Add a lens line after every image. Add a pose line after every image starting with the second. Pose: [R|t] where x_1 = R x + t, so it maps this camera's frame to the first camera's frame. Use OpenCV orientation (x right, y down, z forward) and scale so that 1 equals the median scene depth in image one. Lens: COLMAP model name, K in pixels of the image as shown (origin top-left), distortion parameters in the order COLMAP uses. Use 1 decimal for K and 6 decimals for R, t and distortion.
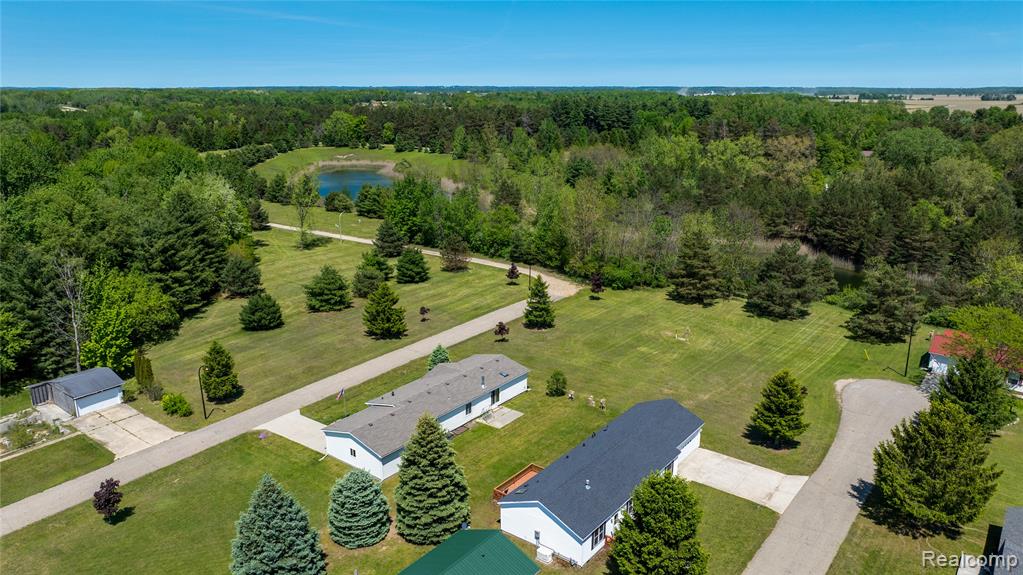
lens RADIAL K [[725.1, 0, 510.7], [0, 725.1, 286.8], [0, 0, 1]] dist [-0.007078, -0.001484]
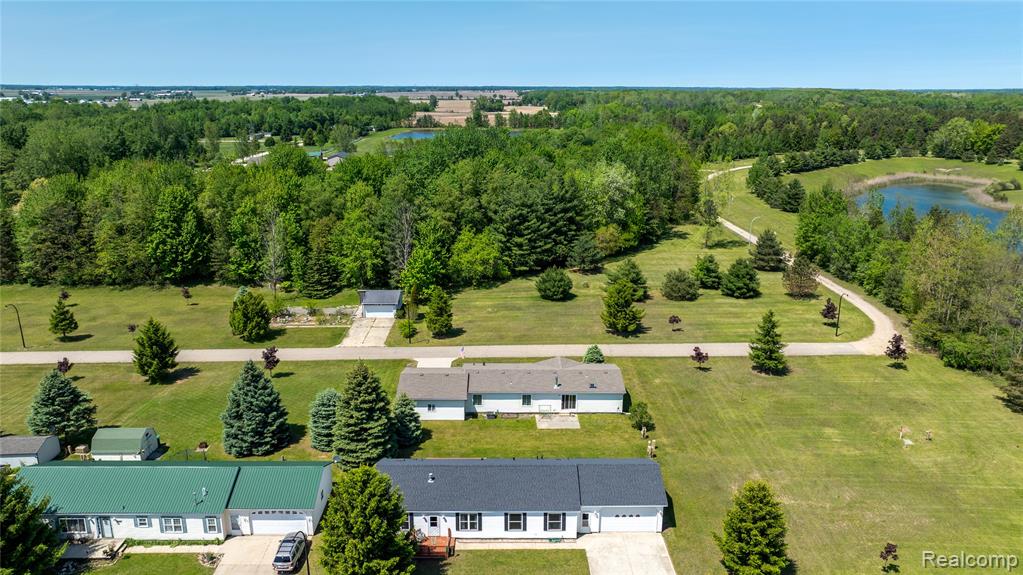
lens RADIAL K [[725.1, 0, 510.7], [0, 725.1, 286.8], [0, 0, 1]] dist [-0.007078, -0.001484]
pose [[0.621172, 0.216002, -0.753318, 0.478720], [-0.217295, 0.971046, 0.099254, -0.060414], [0.752946, 0.102038, 0.650123, 0.217050]]
